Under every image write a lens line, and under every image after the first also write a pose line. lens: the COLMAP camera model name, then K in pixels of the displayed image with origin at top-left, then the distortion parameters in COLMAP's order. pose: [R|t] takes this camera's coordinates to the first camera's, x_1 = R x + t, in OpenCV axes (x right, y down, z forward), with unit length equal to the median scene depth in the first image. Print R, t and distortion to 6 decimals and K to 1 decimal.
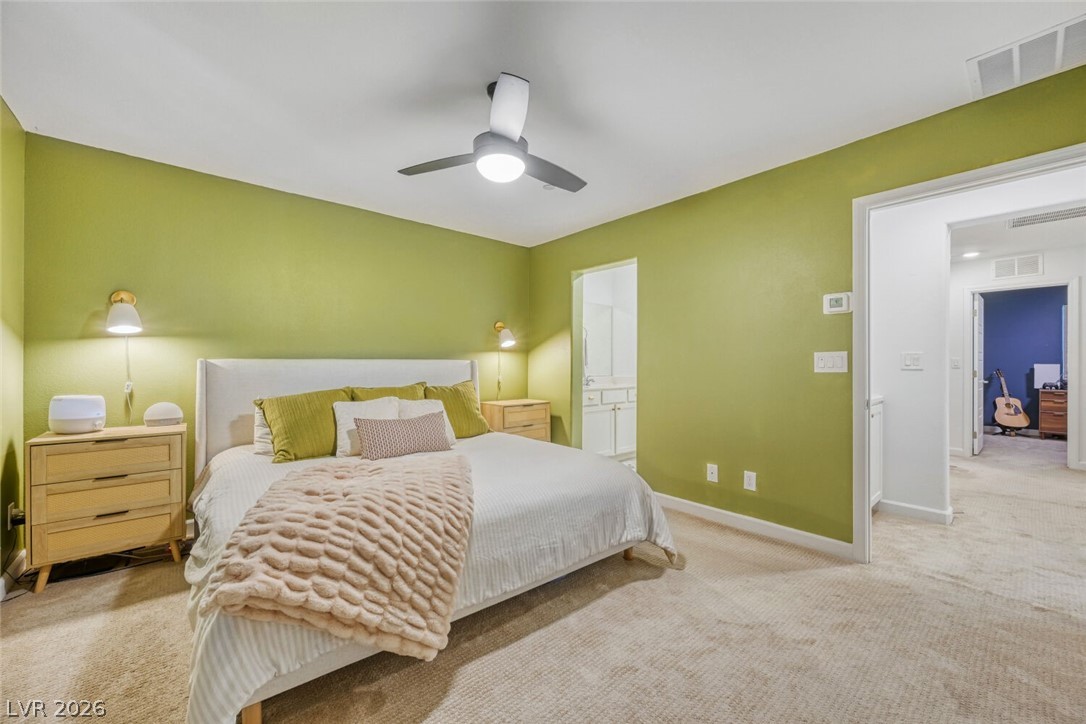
lens RADIAL K [[429.8, 0, 545.0], [0, 429.8, 361.4], [0, 0, 1]] dist [-0.002417, -0.000260]
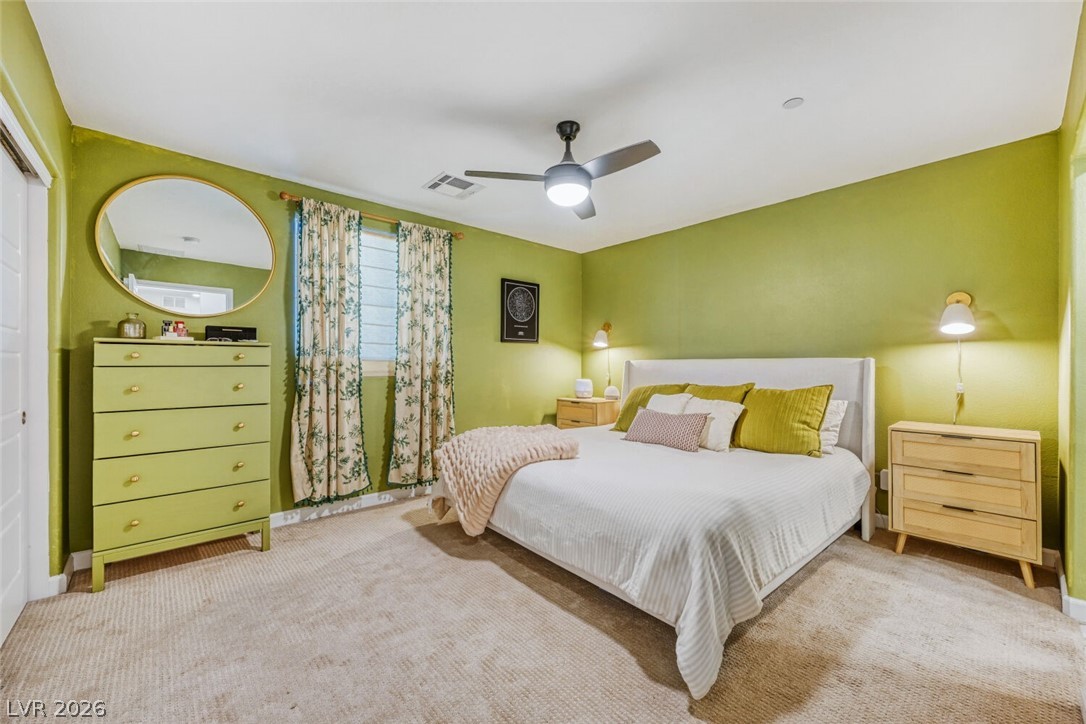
lens RADIAL K [[429.8, 0, 545.0], [0, 429.8, 361.4], [0, 0, 1]] dist [-0.002417, -0.000260]
pose [[0.010450, -0.004302, -0.999936, 0.997542], [0.008937, 0.999951, -0.004209, 0.002293], [0.999905, -0.008893, 0.010488, 0.874895]]
